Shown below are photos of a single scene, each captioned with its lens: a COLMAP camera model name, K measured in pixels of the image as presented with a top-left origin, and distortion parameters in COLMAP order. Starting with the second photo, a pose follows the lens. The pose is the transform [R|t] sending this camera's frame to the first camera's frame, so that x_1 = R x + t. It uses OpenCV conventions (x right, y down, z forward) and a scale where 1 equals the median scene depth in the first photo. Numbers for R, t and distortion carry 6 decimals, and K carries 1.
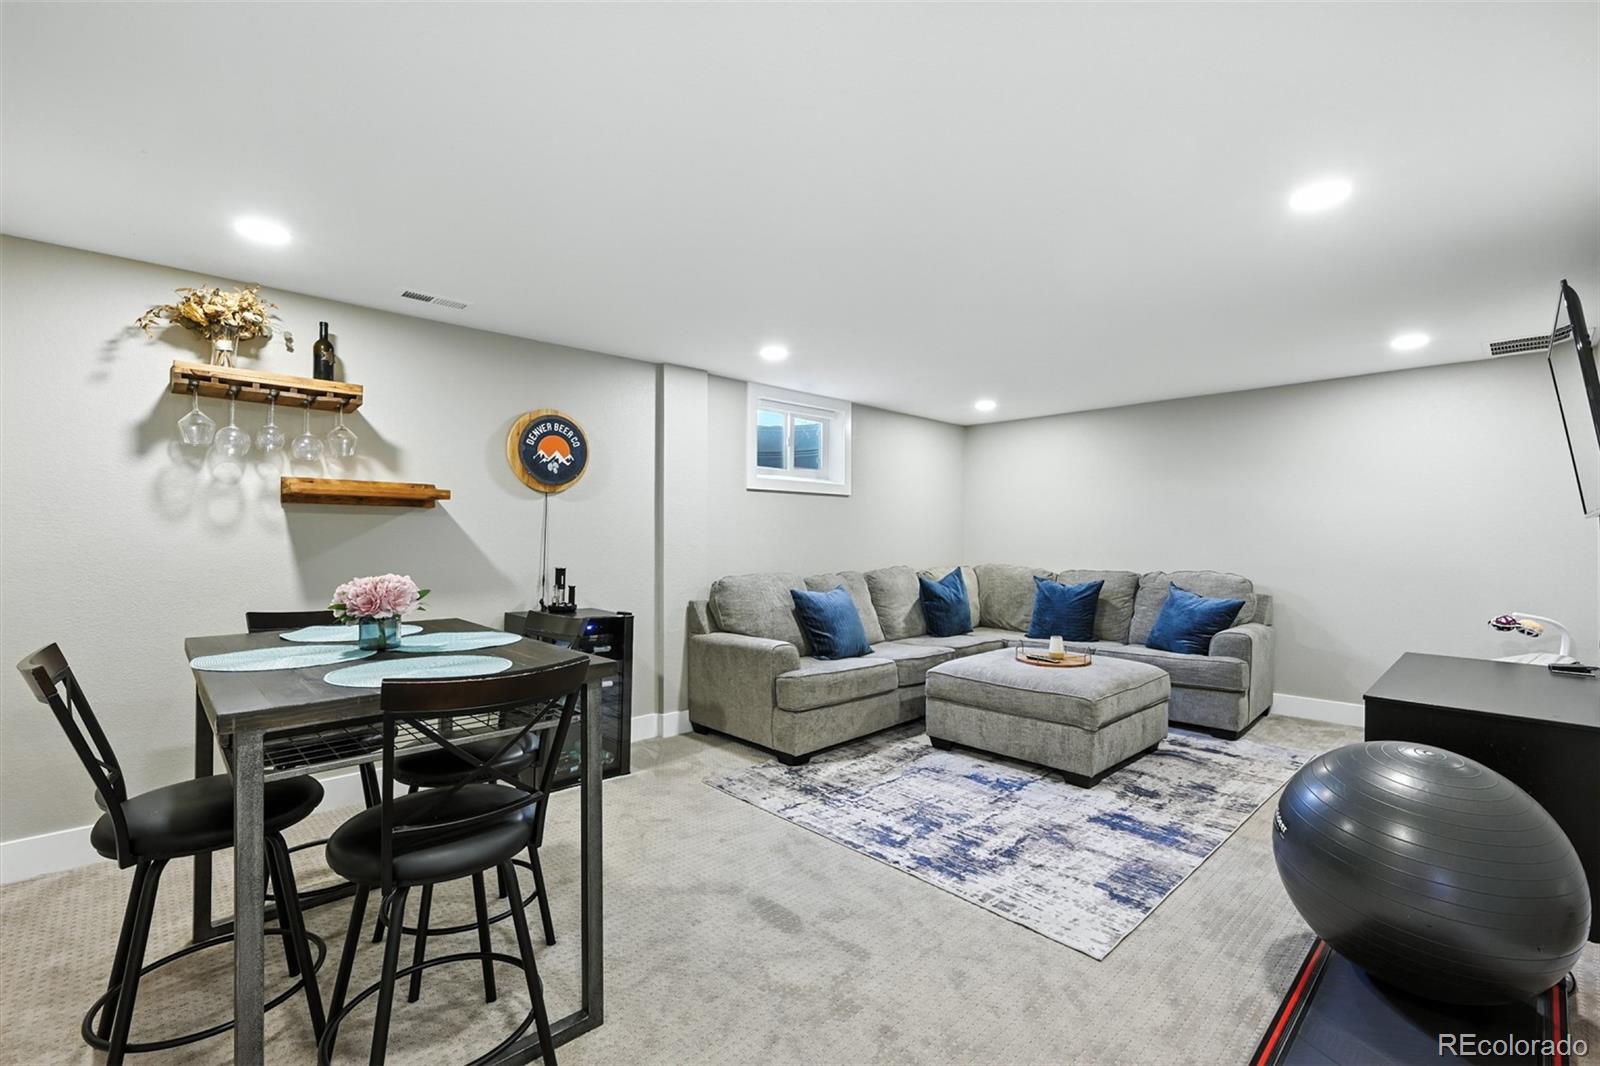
lens RADIAL K [[703.9, 0, 804.2], [0, 703.9, 529.8], [0, 0, 1]] dist [-0.000439, 0.000004]
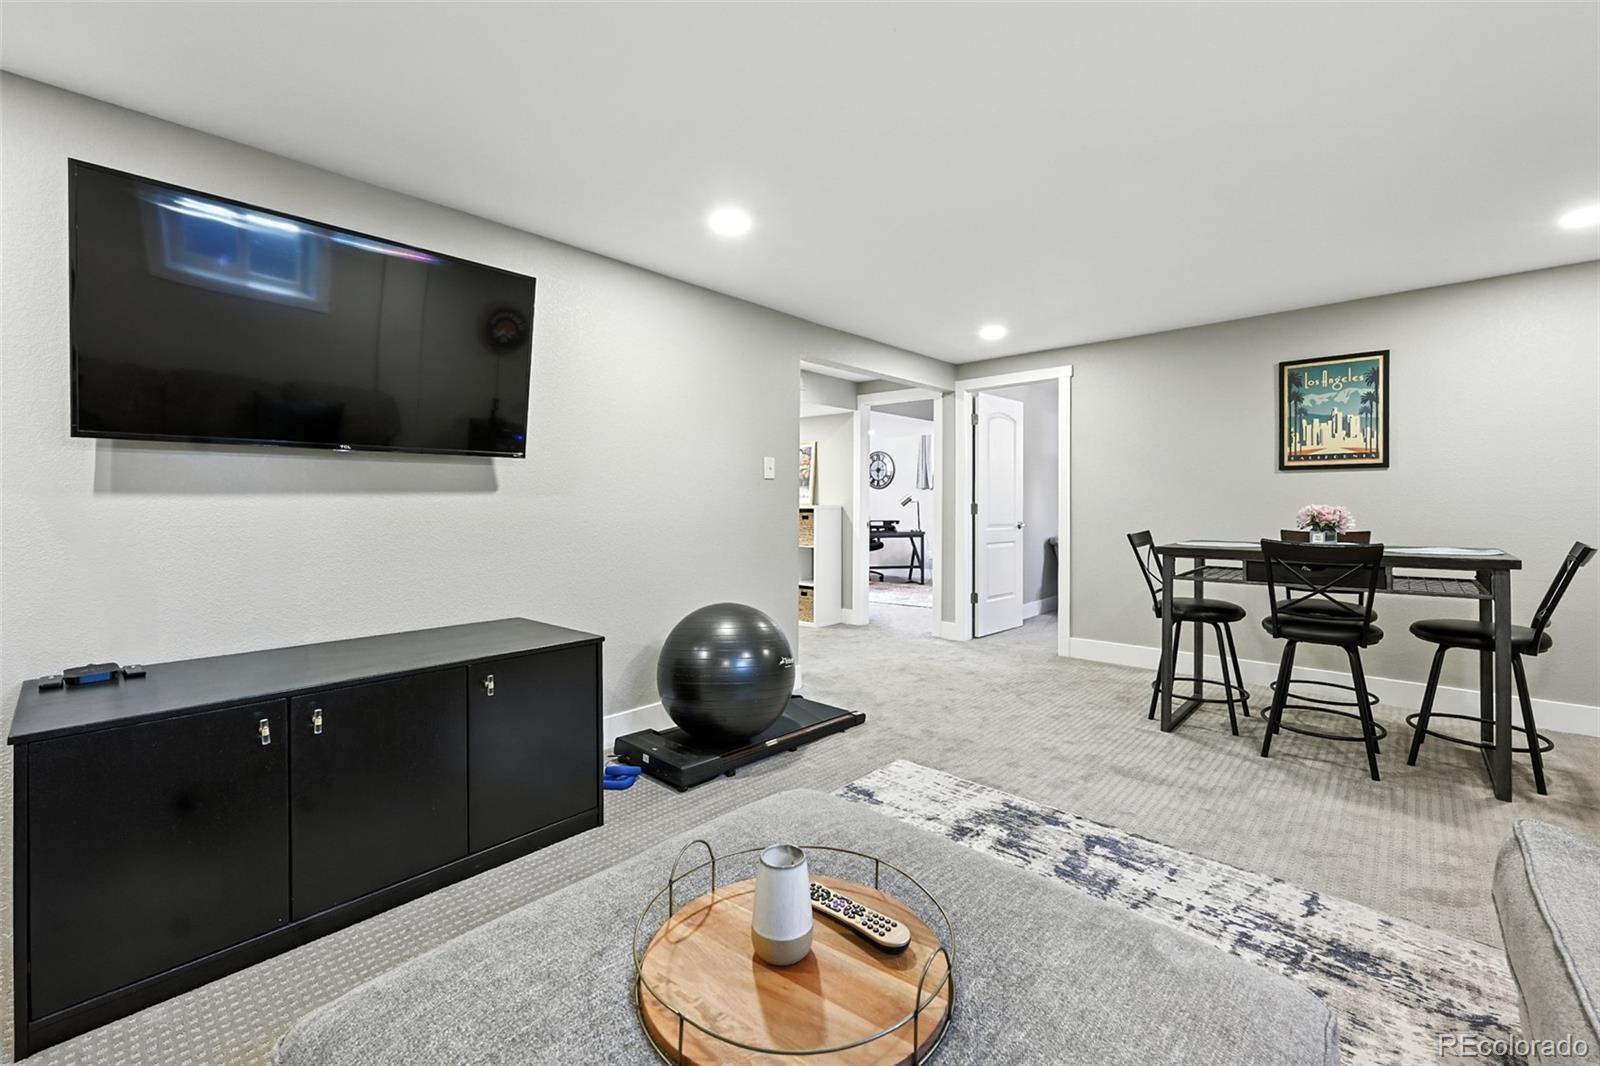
lens RADIAL K [[658.8, 0, 800.6], [0, 658.8, 504.0], [0, 0, 1]] dist [-0.000546, -0.000023]
pose [[-0.998227, -0.000226, -0.059527, 0.486709], [0.000329, 0.999957, -0.009314, 0.049736], [0.059527, -0.009317, -0.998183, 1.628296]]
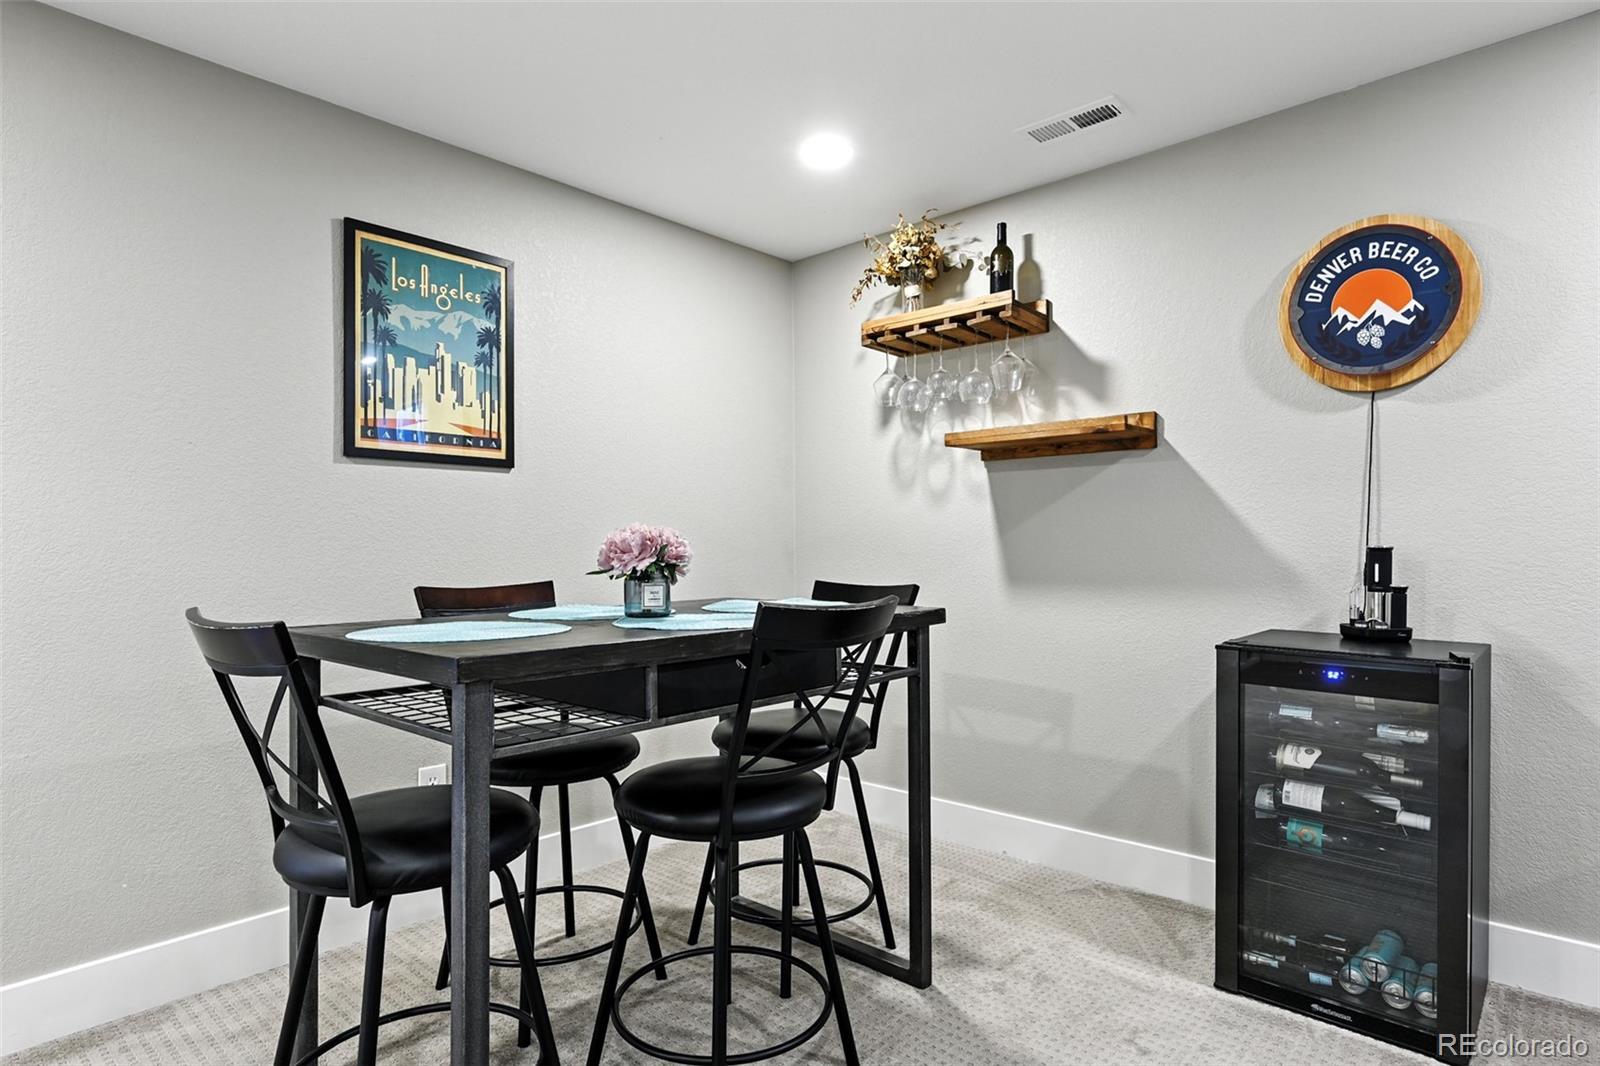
lens RADIAL K [[876.0, 0, 803.8], [0, 876.0, 536.3], [0, 0, 1]] dist [-0.001490, -0.000152]
pose [[0.067082, -0.019005, -0.997566, 0.261129], [0.017573, 0.999686, -0.017863, 0.063665], [0.997593, -0.016332, 0.067395, 0.723825]]
